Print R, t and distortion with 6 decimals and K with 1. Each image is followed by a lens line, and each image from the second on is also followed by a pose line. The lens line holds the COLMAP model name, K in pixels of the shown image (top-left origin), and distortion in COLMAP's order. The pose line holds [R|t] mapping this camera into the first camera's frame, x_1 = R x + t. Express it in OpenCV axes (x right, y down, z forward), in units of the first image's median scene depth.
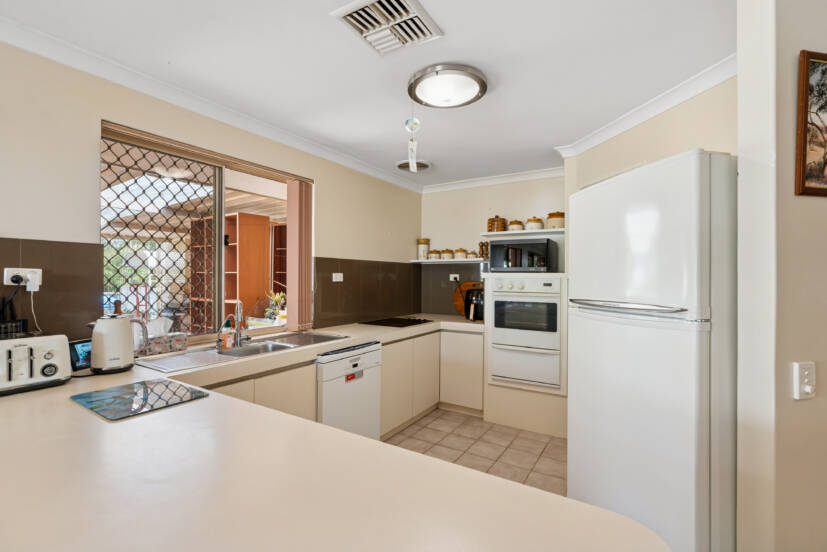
lens RADIAL K [[381.7, 0, 405.4], [0, 381.7, 276.4], [0, 0, 1]] dist [-0.007543, 0.002463]
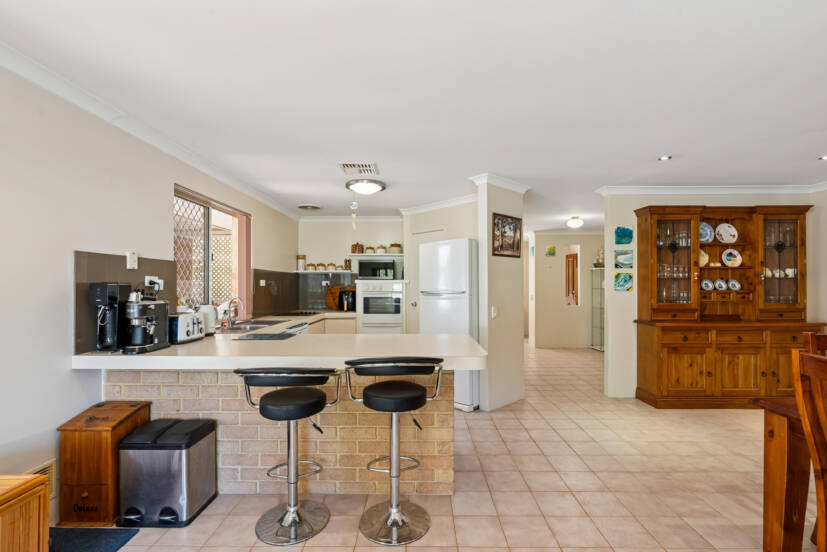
lens RADIAL K [[381.7, 0, 416.1], [0, 381.7, 280.9], [0, 0, 1]] dist [-0.007543, 0.002463]
pose [[0.849309, -0.000289, 0.527896, -0.410824], [0.005523, 0.999950, -0.008337, 0.008695], [-0.527867, 0.009996, 0.849268, -0.469448]]
